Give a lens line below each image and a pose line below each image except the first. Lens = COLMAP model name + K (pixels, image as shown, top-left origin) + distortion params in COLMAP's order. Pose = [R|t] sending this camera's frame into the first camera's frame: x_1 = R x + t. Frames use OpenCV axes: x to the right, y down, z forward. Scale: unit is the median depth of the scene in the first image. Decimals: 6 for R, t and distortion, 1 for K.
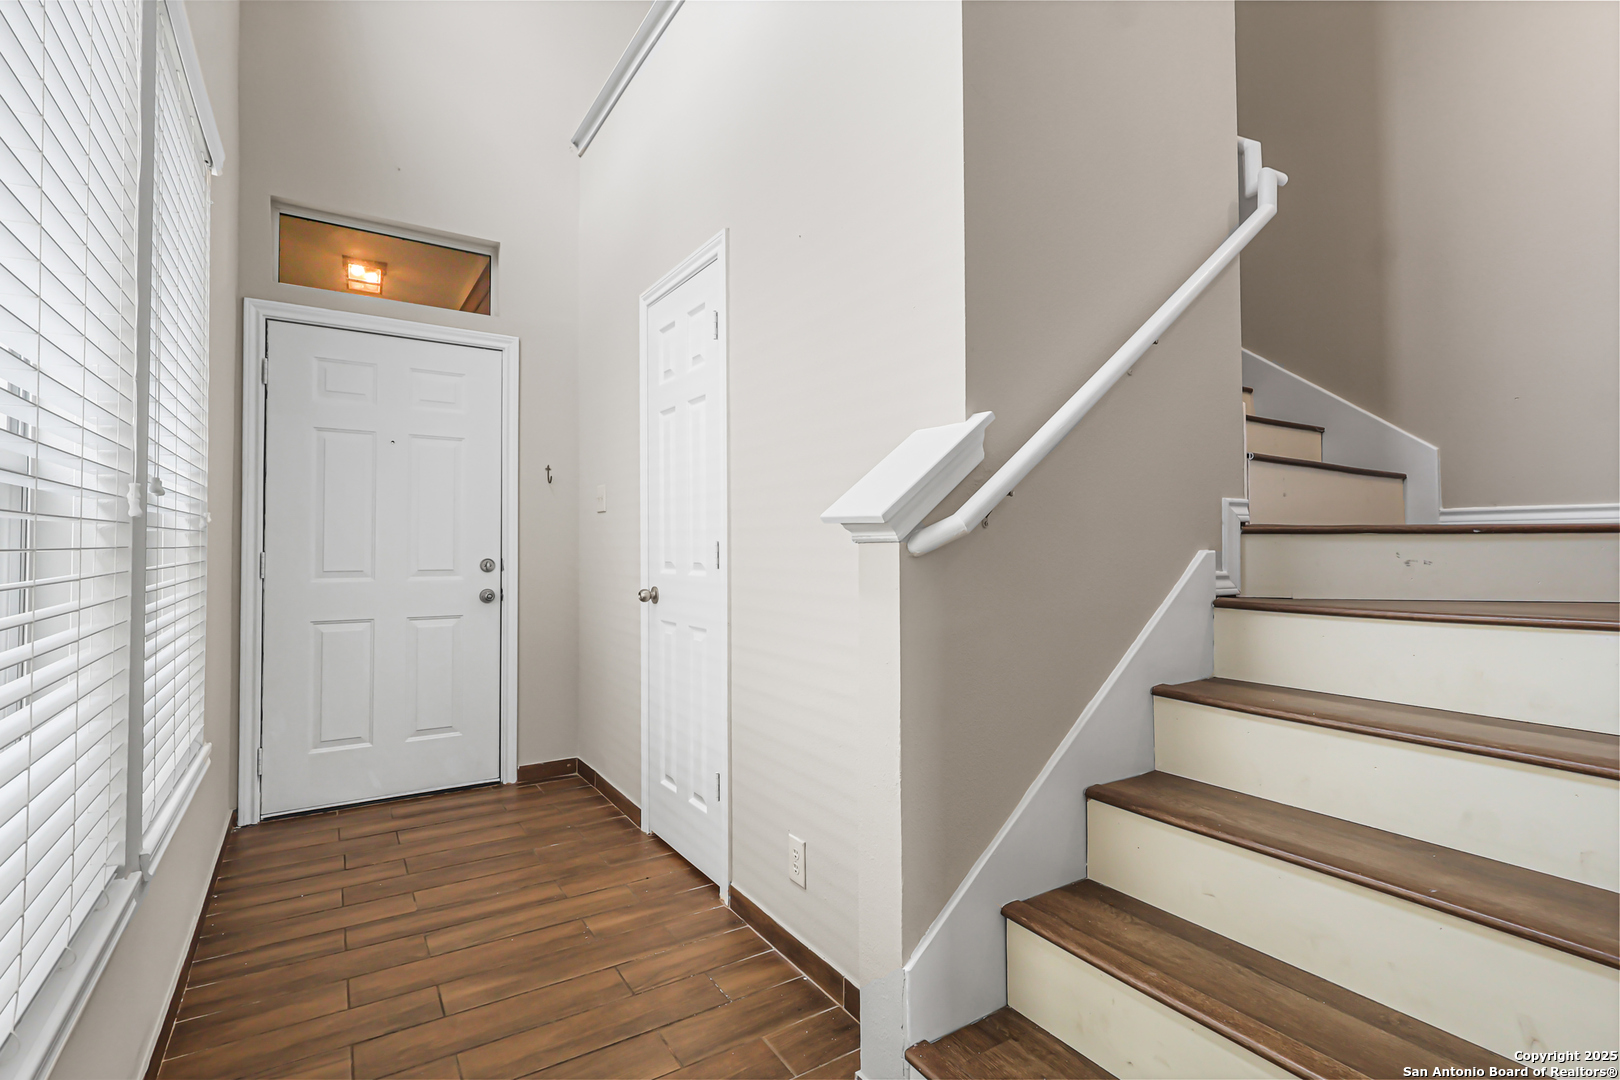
lens RADIAL K [[748.7, 0, 808.6], [0, 748.7, 541.1], [0, 0, 1]] dist [-0.001441, -0.000994]
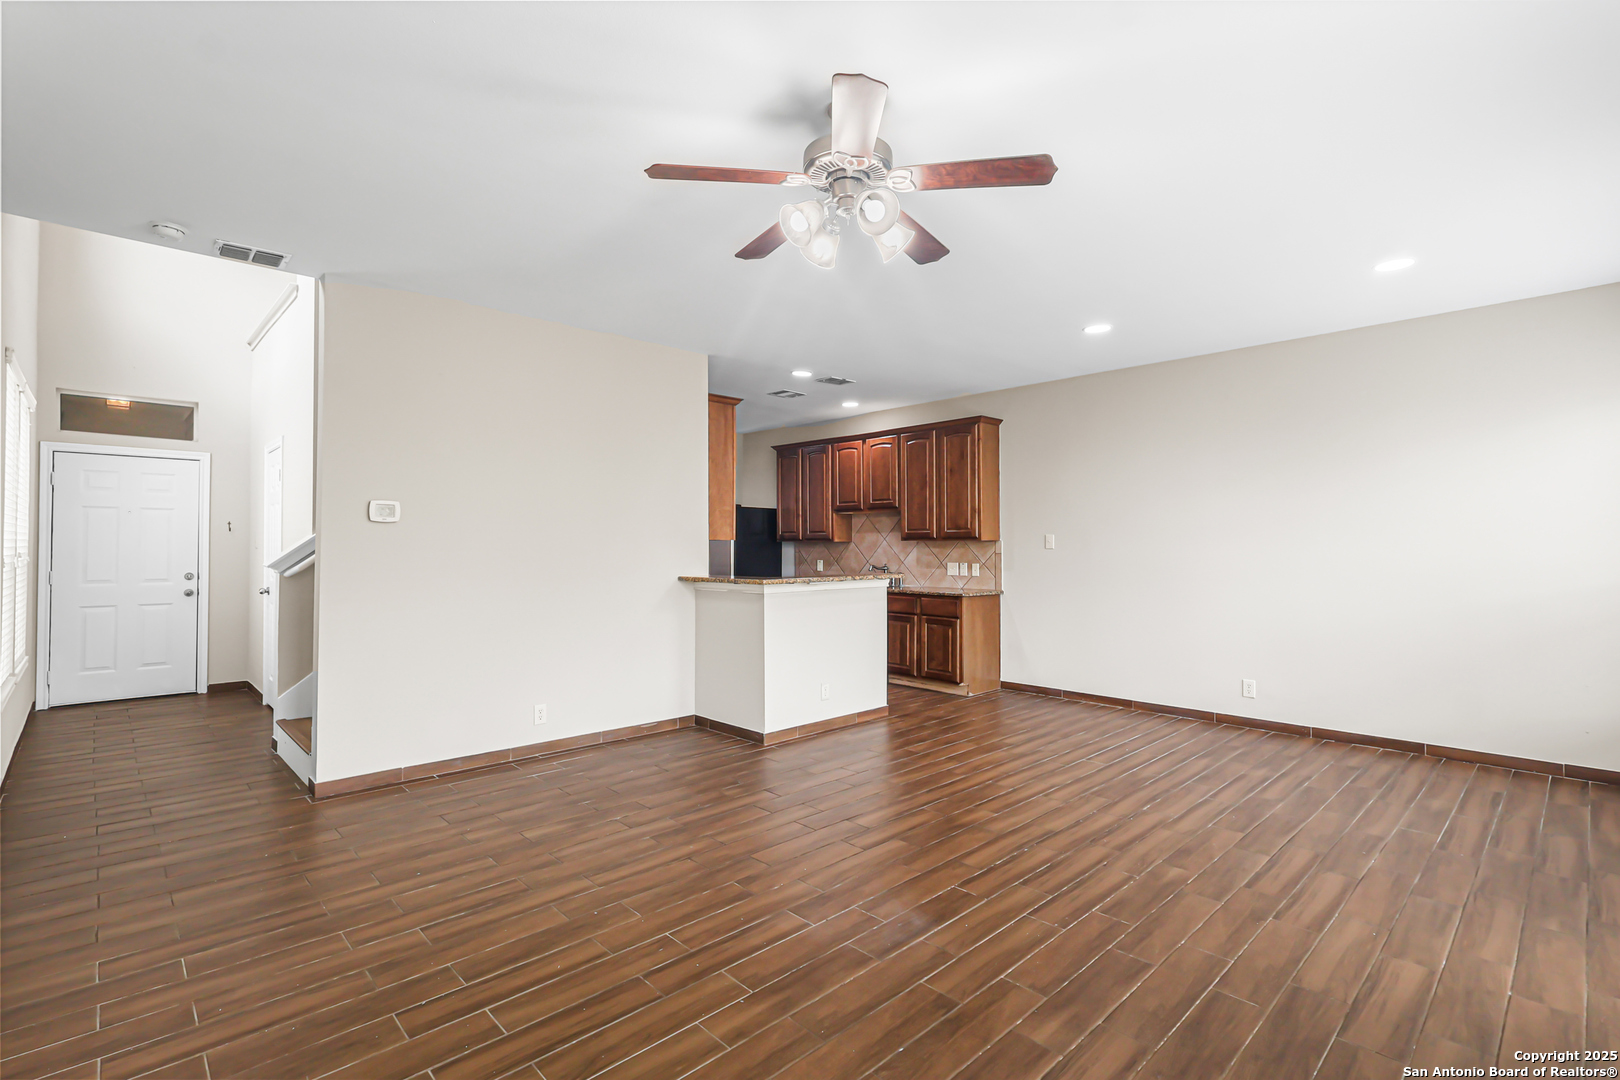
lens RADIAL K [[748.7, 0, 809.9], [0, 748.7, 538.1], [0, 0, 1]] dist [-0.001441, -0.000994]
pose [[0.983710, 0.004059, 0.179717, 0.755265], [-0.003644, 0.999990, -0.002643, -0.063536], [-0.179726, 0.001945, 0.983715, -1.106909]]
